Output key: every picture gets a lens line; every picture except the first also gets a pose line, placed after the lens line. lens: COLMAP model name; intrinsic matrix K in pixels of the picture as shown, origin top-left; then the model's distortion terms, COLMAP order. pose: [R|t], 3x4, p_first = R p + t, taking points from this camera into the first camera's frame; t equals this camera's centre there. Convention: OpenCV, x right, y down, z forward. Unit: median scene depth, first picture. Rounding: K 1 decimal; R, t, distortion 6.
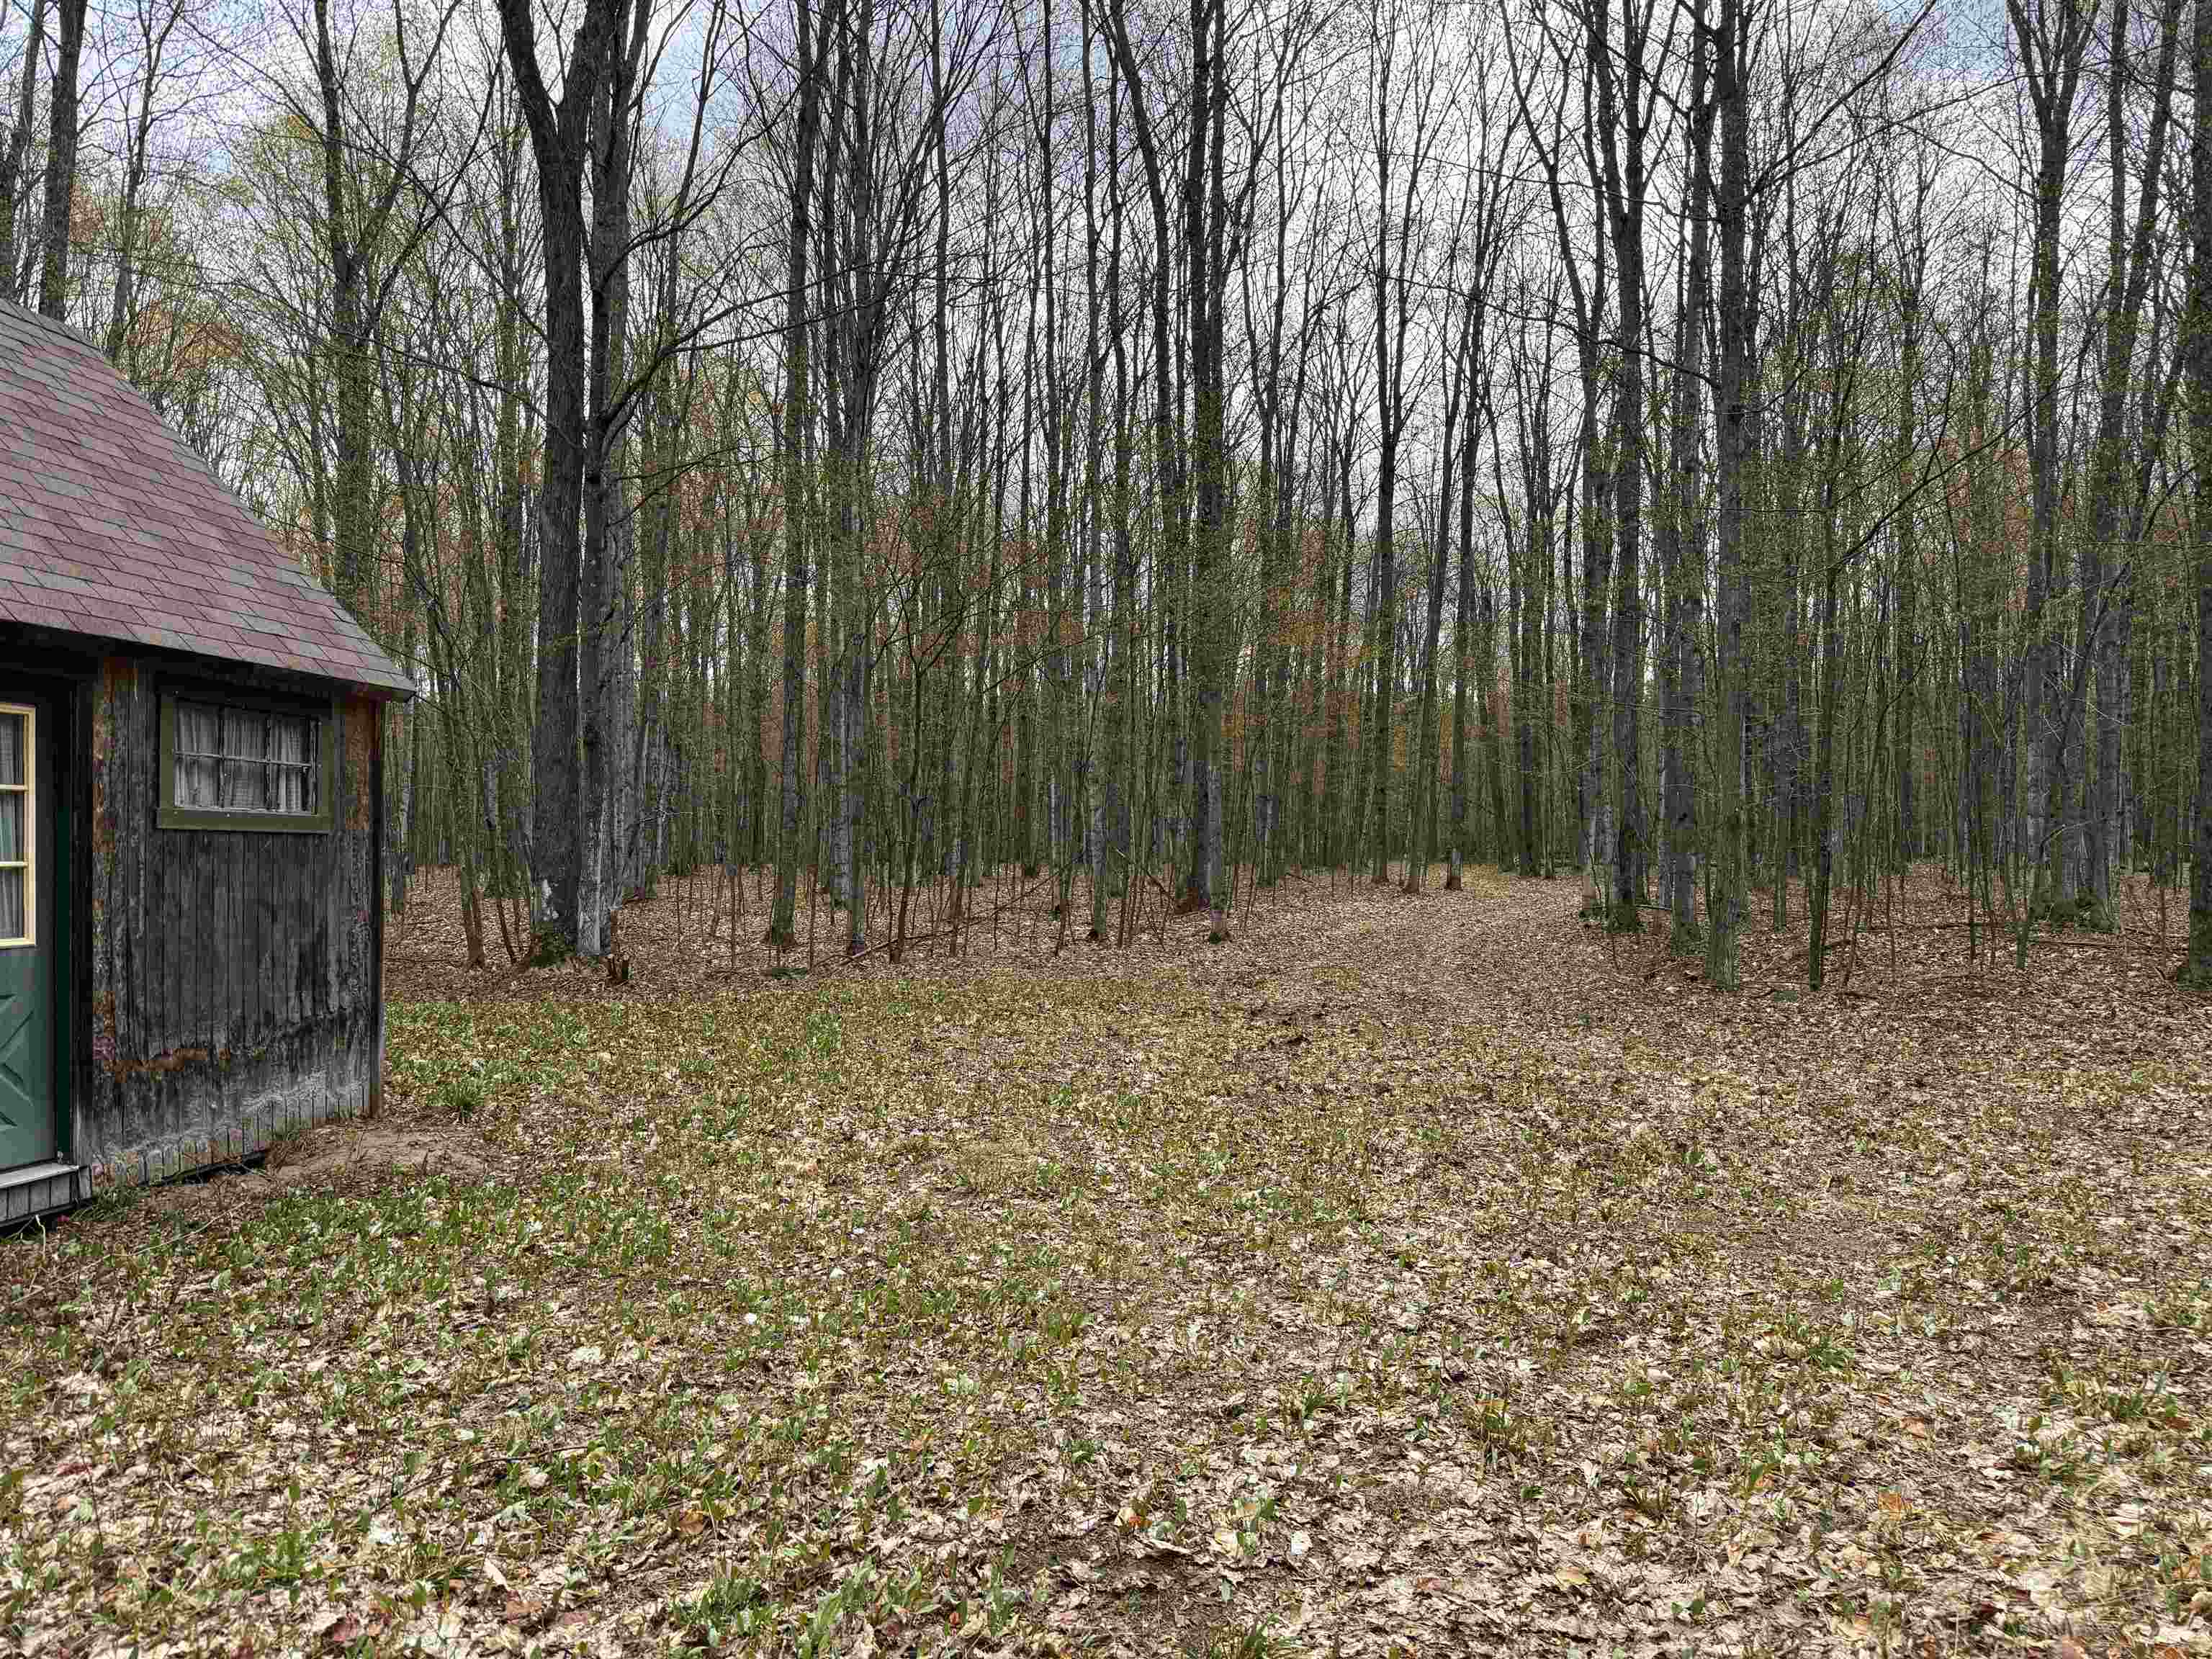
lens RADIAL K [[1559.3, 0, 1106.2], [0, 1559.3, 837.0], [0, 0, 1]] dist [0.010490, -0.011884]
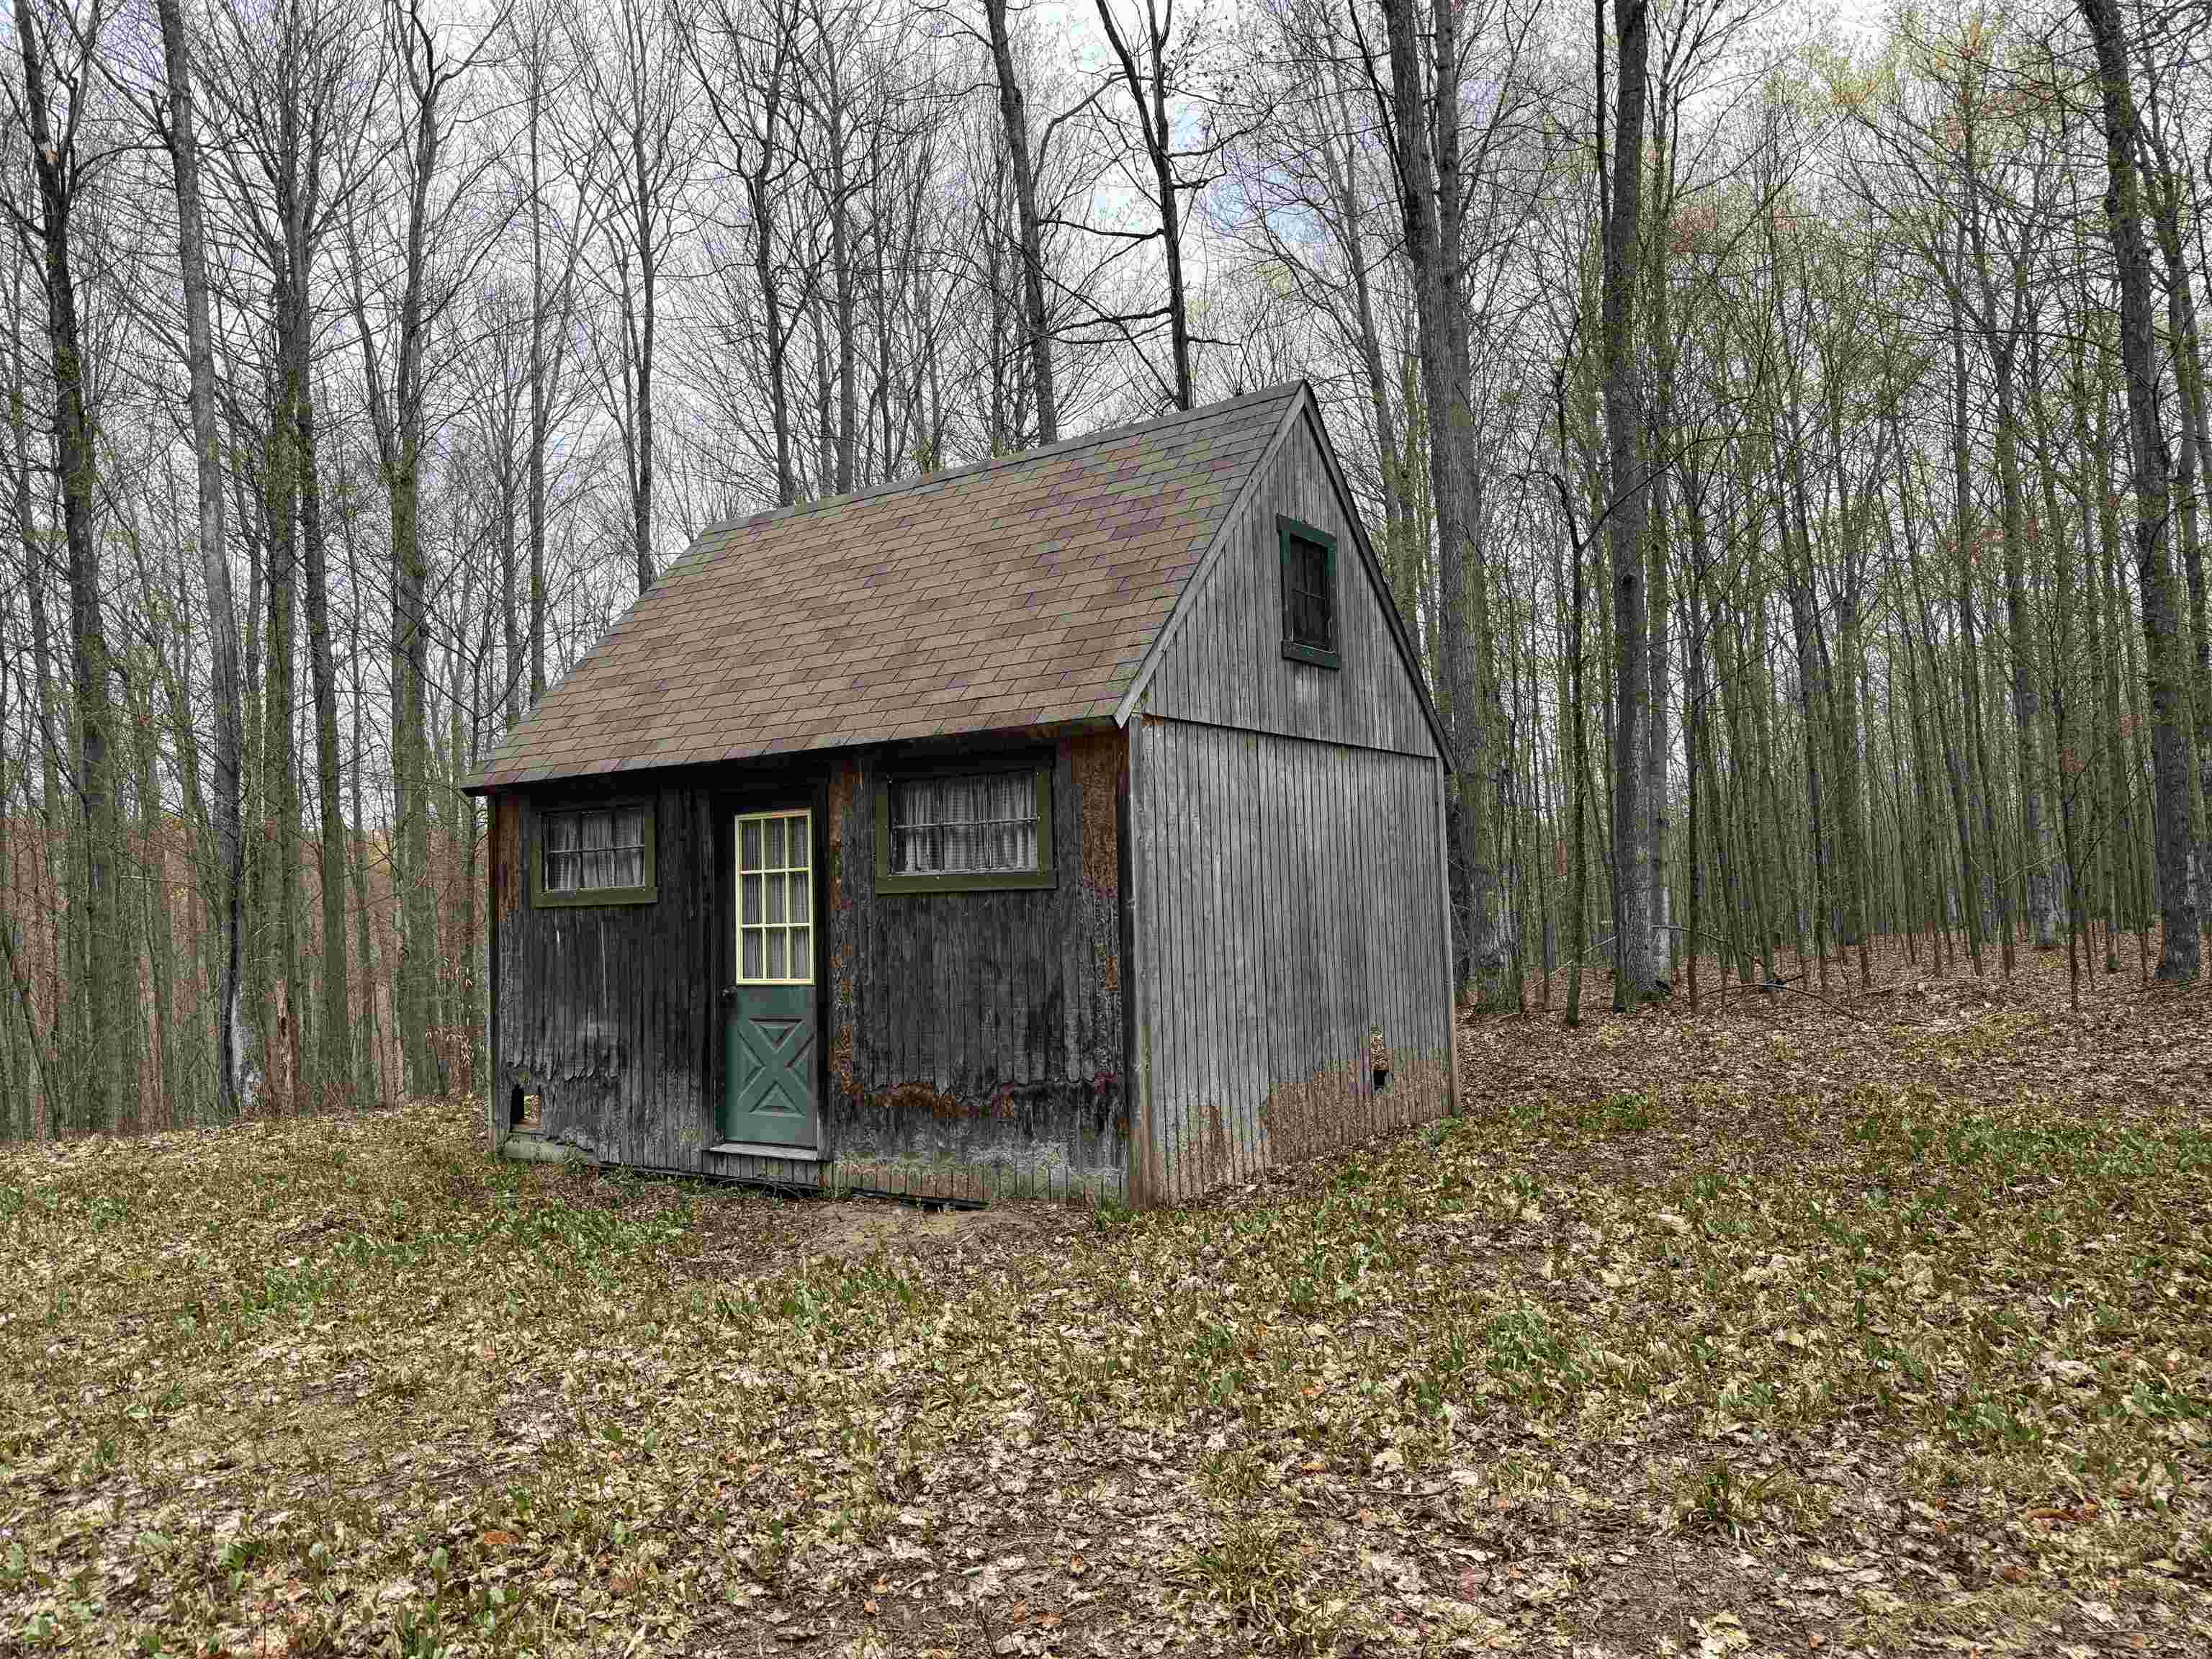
lens RADIAL K [[1559.3, 0, 1105.7], [0, 1559.3, 827.9], [0, 0, 1]] dist [0.010490, -0.011884]
pose [[-0.456062, -0.049696, -0.888559, 0.323977], [0.032571, 0.996839, -0.072469, 0.032520], [0.889352, -0.061991, -0.453002, 1.491688]]
